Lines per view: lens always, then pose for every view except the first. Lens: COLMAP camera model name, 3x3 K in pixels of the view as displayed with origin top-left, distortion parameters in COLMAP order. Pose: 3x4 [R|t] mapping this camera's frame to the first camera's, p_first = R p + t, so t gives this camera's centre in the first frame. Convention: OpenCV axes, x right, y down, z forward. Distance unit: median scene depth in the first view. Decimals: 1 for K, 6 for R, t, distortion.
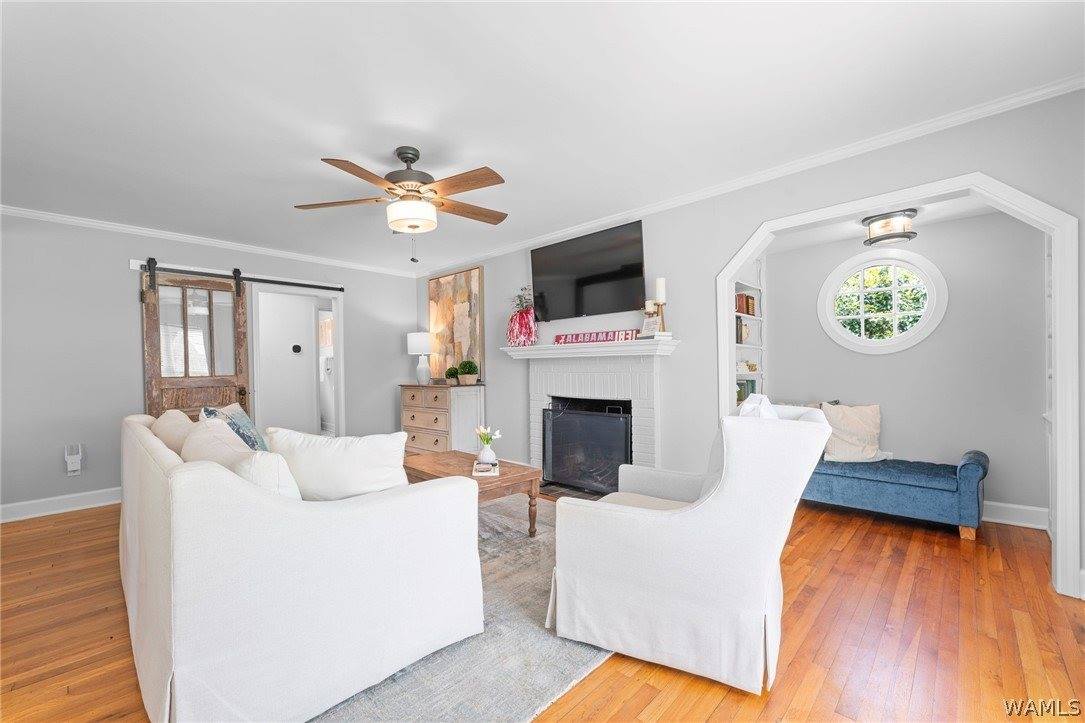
lens RADIAL K [[454.2, 0, 547.1], [0, 454.2, 367.5], [0, 0, 1]] dist [0.003942, 0.000049]
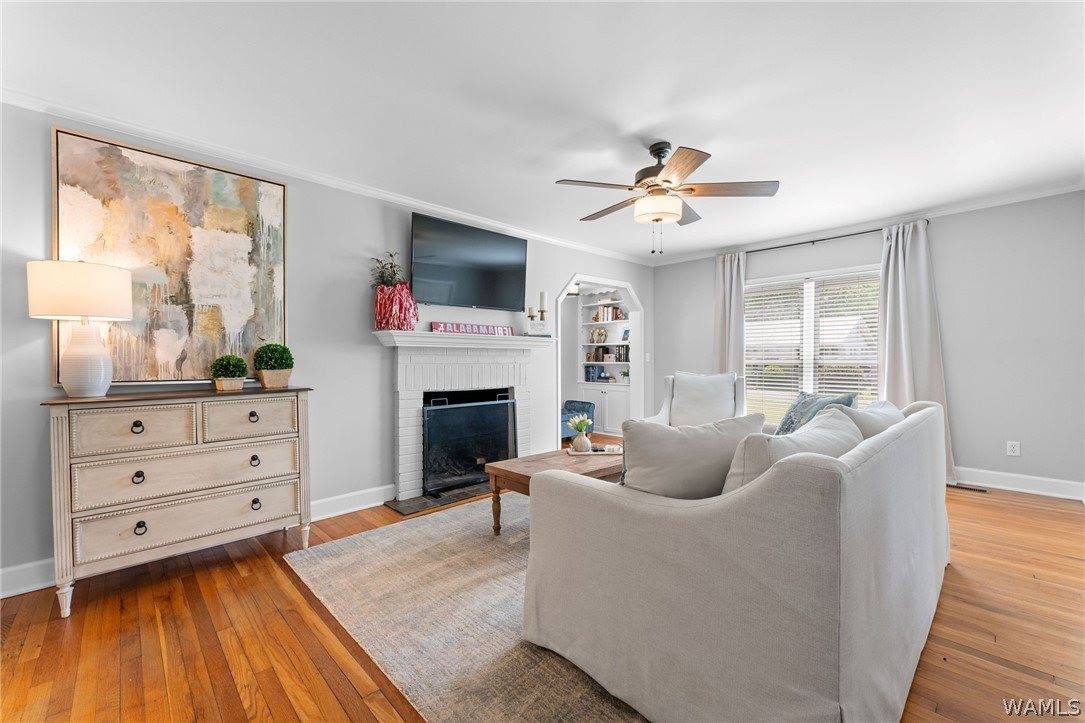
lens RADIAL K [[429.3, 0, 541.1], [0, 429.3, 363.8], [0, 0, 1]] dist [-0.003326, -0.000661]
pose [[0.041360, -0.000619, 0.999144, -0.676150], [0.002426, 0.999997, 0.000519, 0.009066], [-0.999141, 0.002402, 0.041362, 0.637637]]
